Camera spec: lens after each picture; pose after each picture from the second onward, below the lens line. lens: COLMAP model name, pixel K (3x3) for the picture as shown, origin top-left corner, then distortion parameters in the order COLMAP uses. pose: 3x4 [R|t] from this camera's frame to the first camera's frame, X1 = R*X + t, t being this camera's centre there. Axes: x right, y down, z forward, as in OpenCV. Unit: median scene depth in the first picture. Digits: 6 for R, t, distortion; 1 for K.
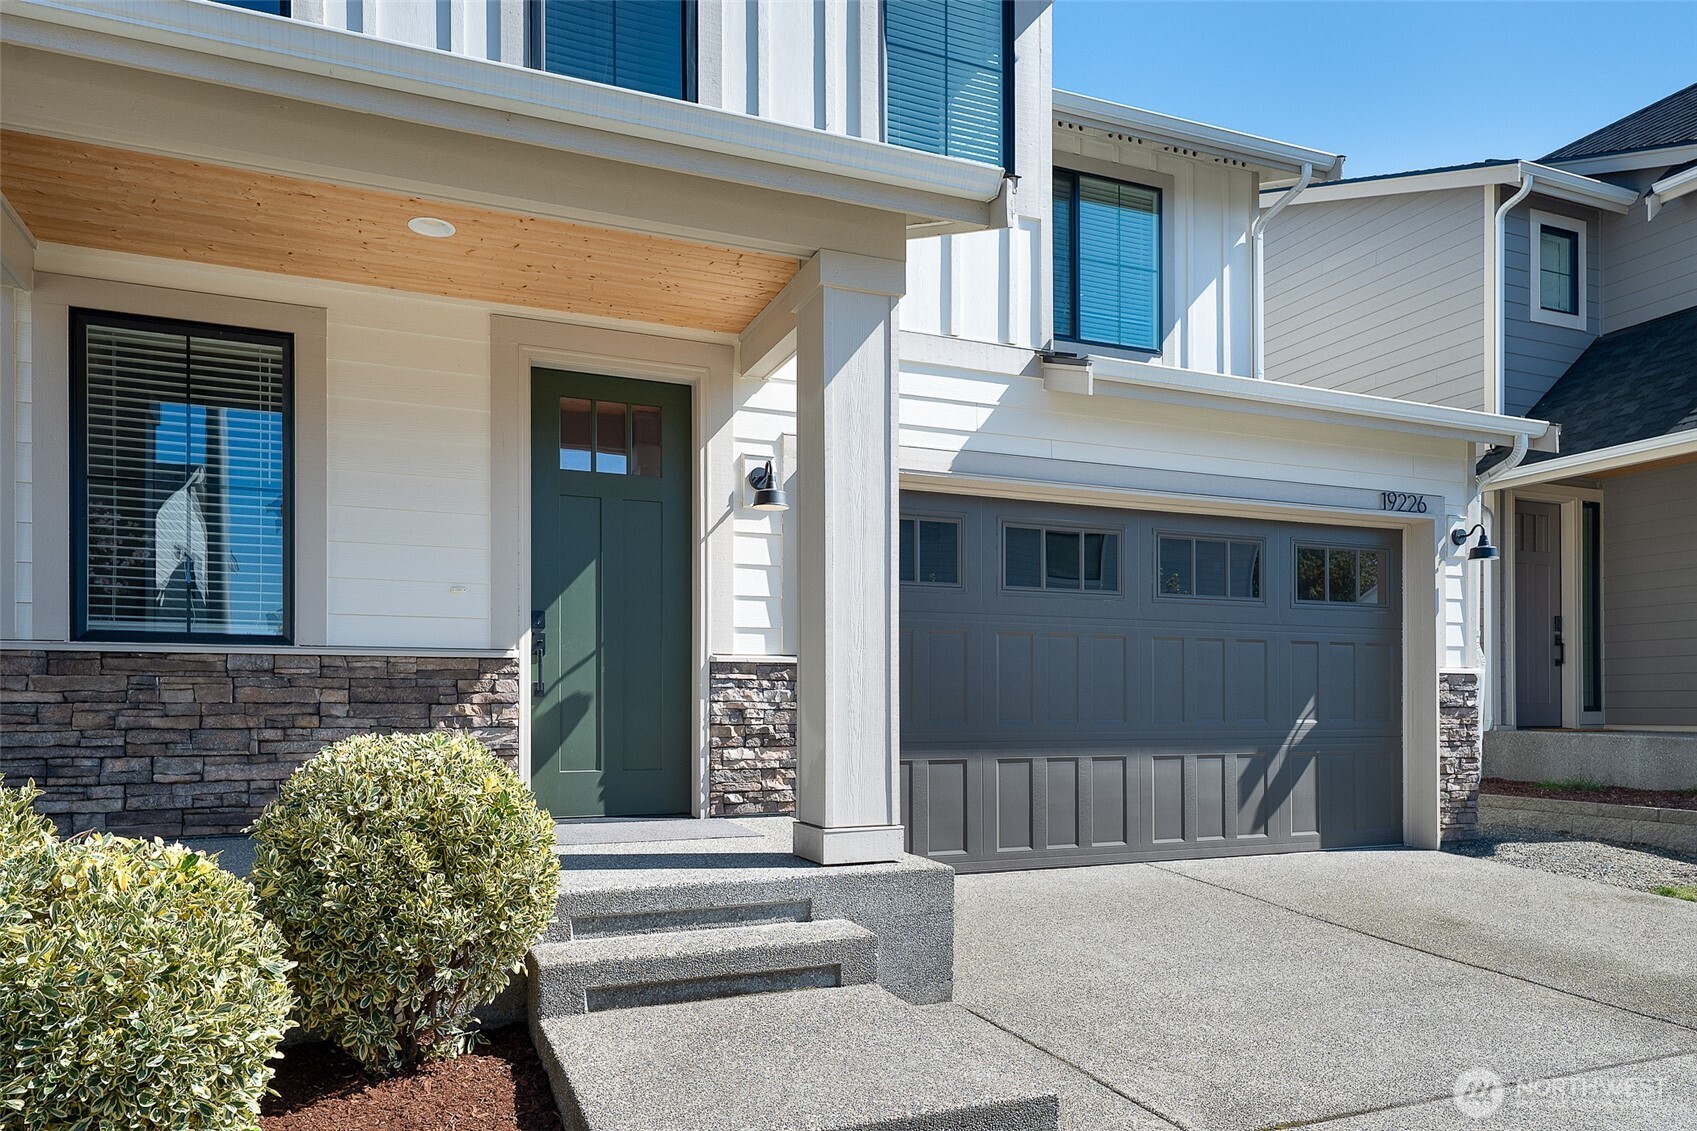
lens RADIAL K [[1100.4, 0, 848.1], [0, 1100.4, 699.9], [0, 0, 1]] dist [0.007926, 0.001104]
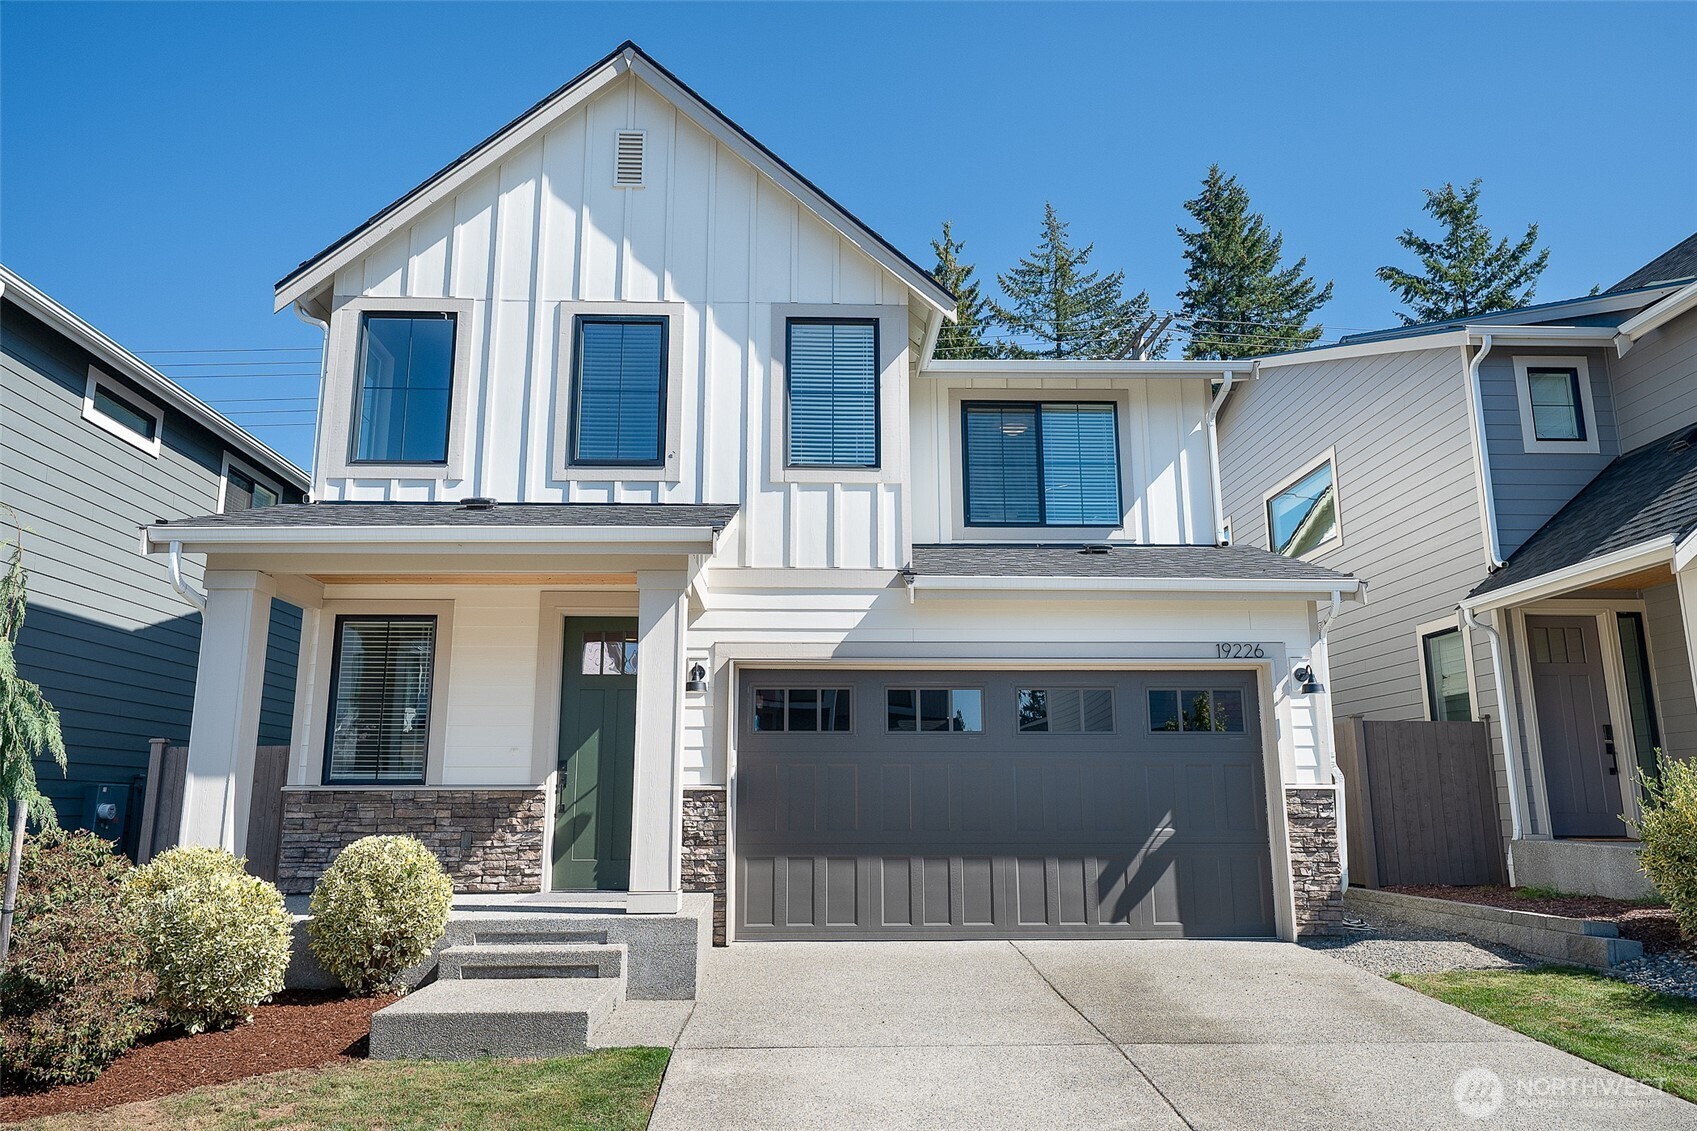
lens RADIAL K [[1150.9, 0, 848.5], [0, 1150.9, 565.5], [0, 0, 1]] dist [0.006427, 0.003316]
pose [[0.938357, -0.073362, -0.337793, 0.630992], [0.004361, 0.979654, -0.200648, -0.015686], [0.345640, 0.186806, 0.919585, -0.439124]]
